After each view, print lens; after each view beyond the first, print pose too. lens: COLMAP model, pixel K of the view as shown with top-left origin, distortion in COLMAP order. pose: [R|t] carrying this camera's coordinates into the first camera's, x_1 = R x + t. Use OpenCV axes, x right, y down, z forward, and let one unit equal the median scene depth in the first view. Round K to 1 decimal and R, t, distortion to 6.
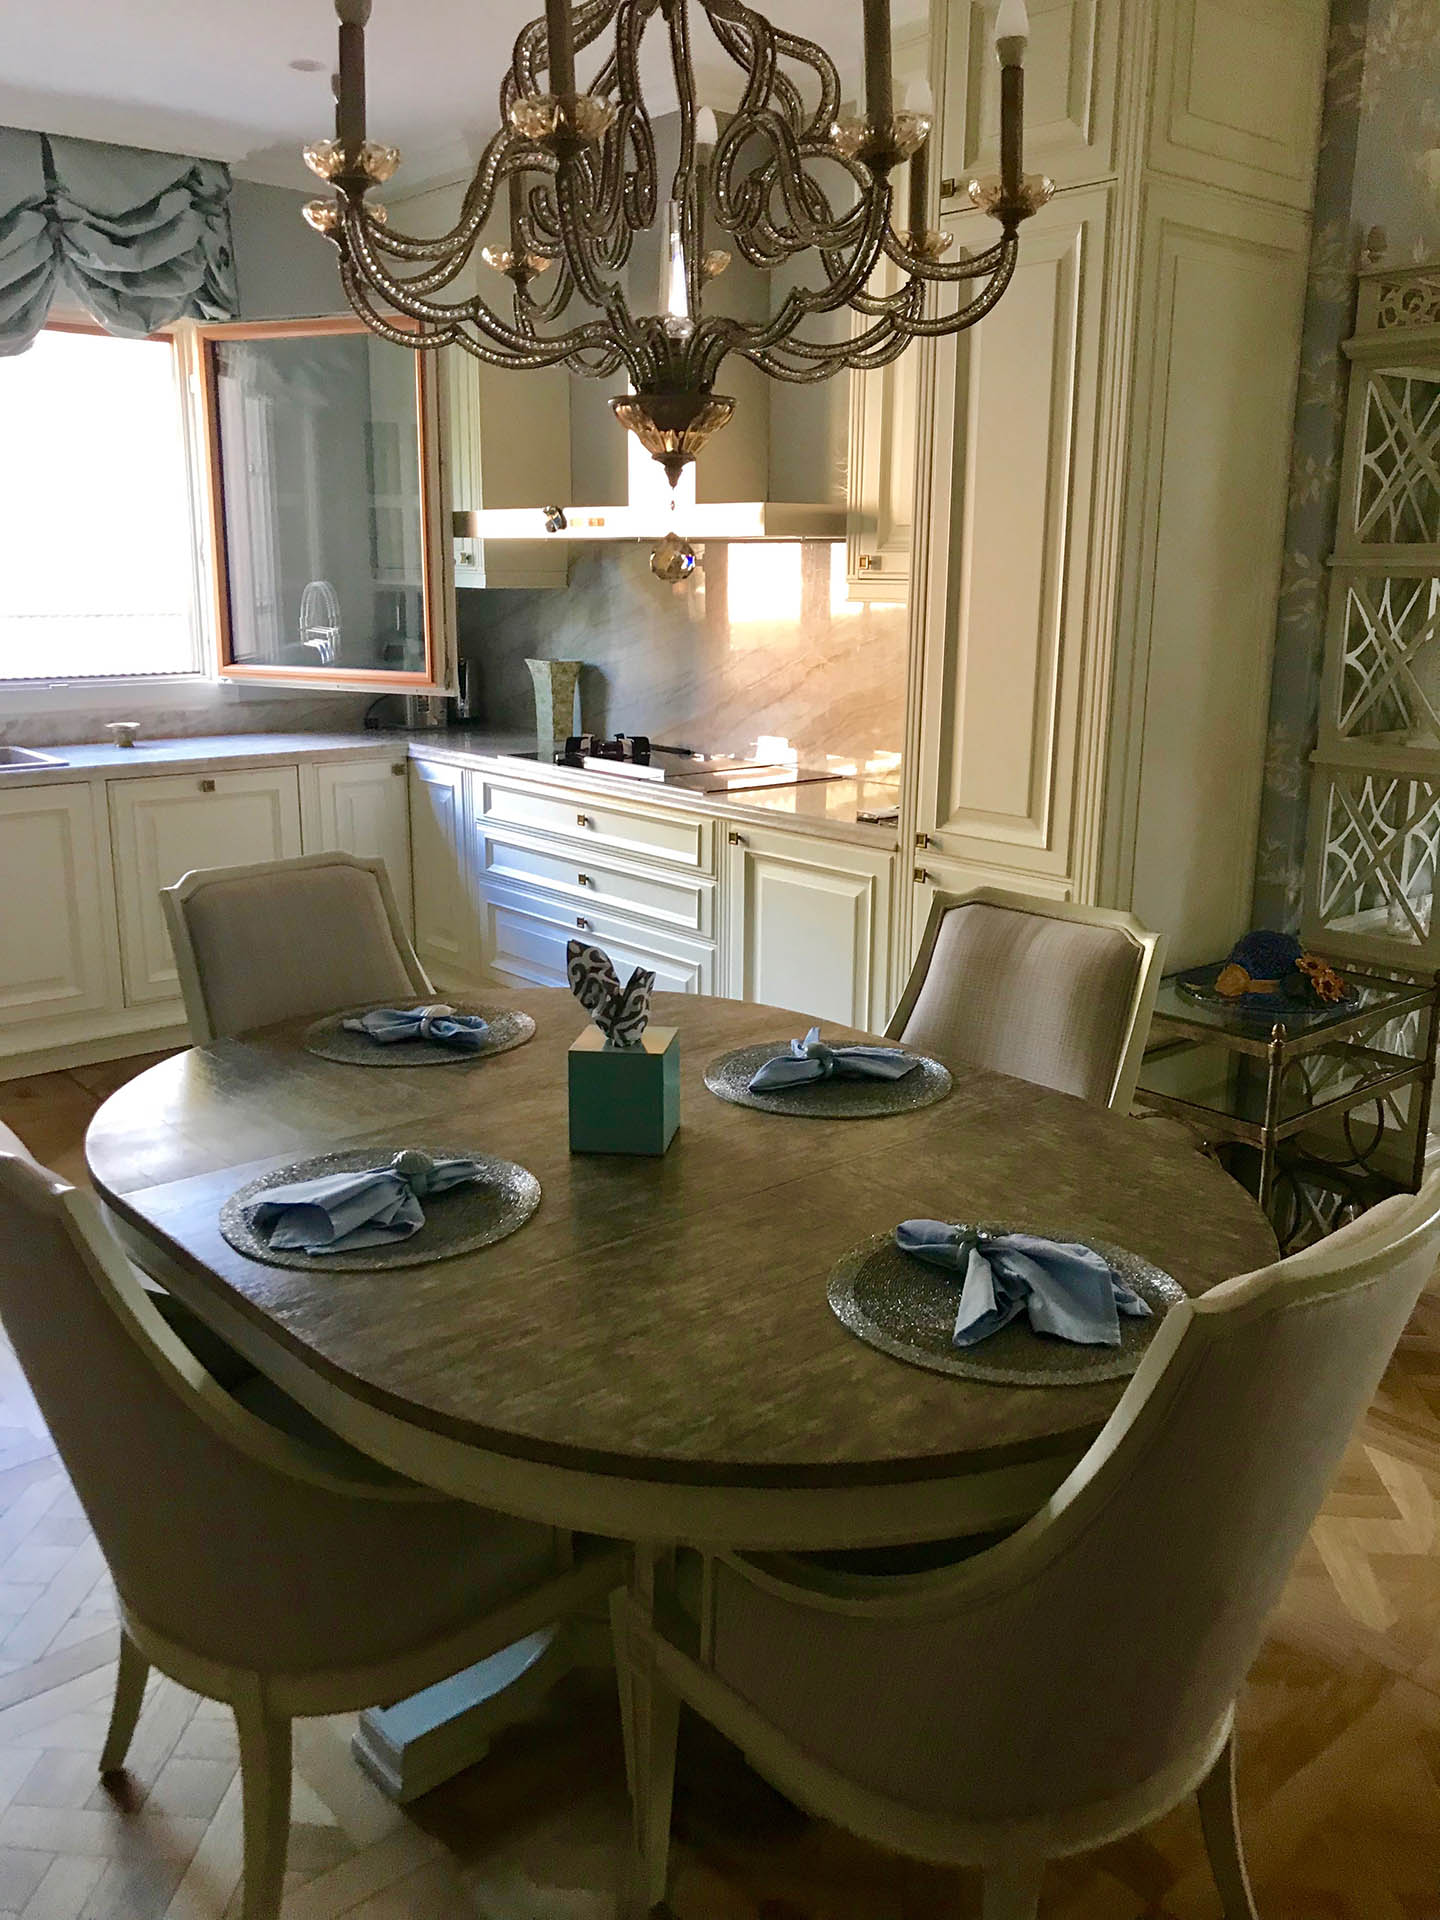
lens RADIAL K [[1571.9, 0, 715.5], [0, 1571.9, 923.8], [0, 0, 1]] dist [0.030699, -0.036393]
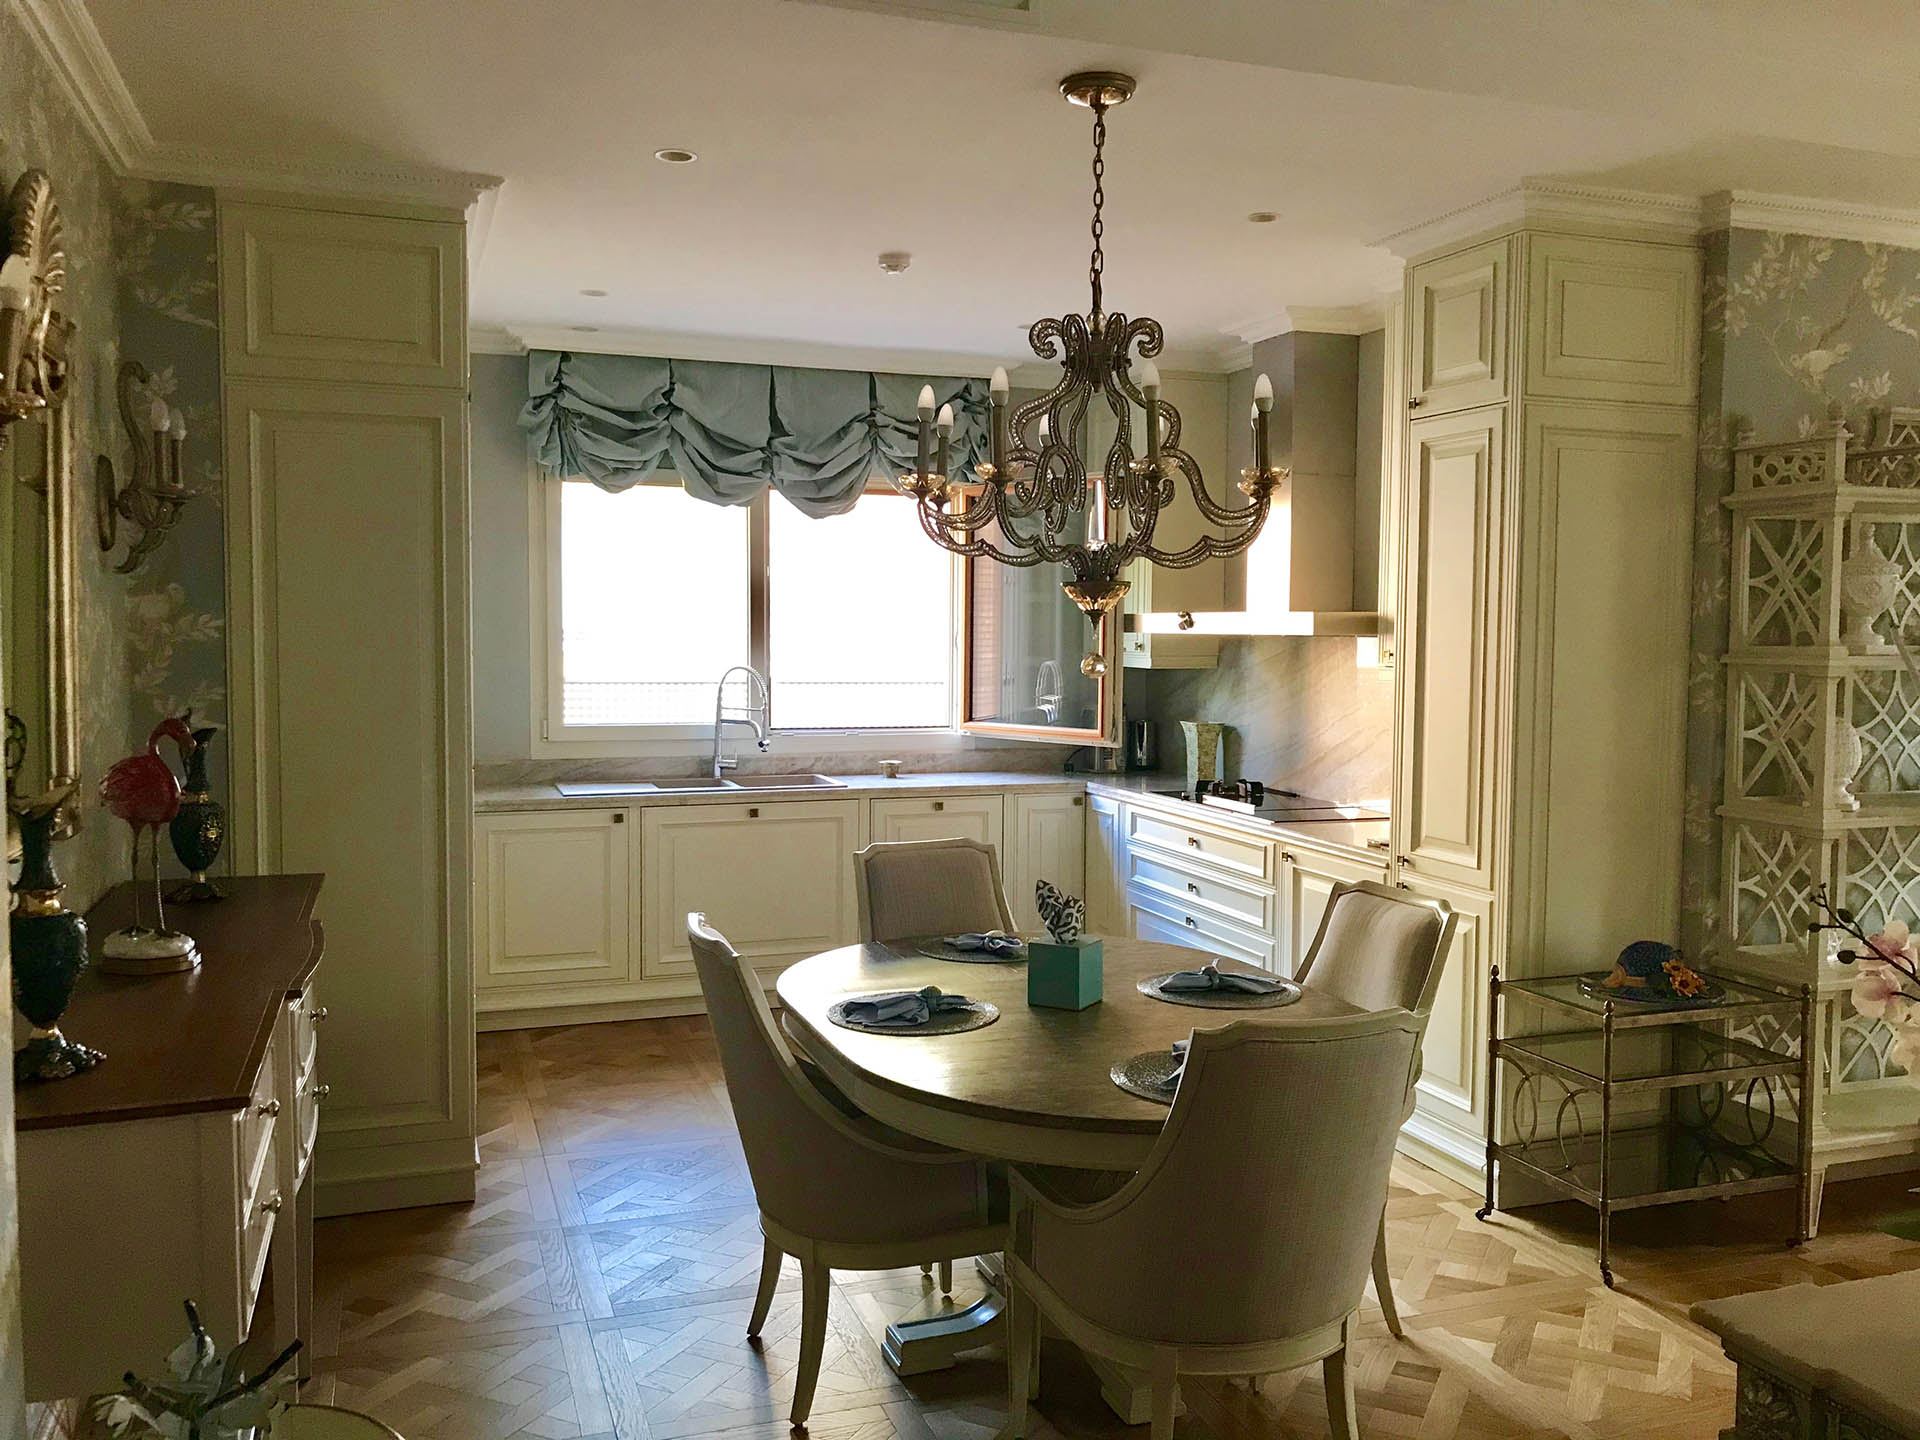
lens RADIAL K [[1601.1, 0, 960.0], [0, 1601.1, 720.0], [0, 0, 1]] dist [0.023469, -0.026037]
pose [[0.929975, 0.021428, -0.366998, 0.242388], [-0.082651, 0.984929, -0.151931, 0.058053], [0.358211, 0.171625, 0.917731, -0.346714]]
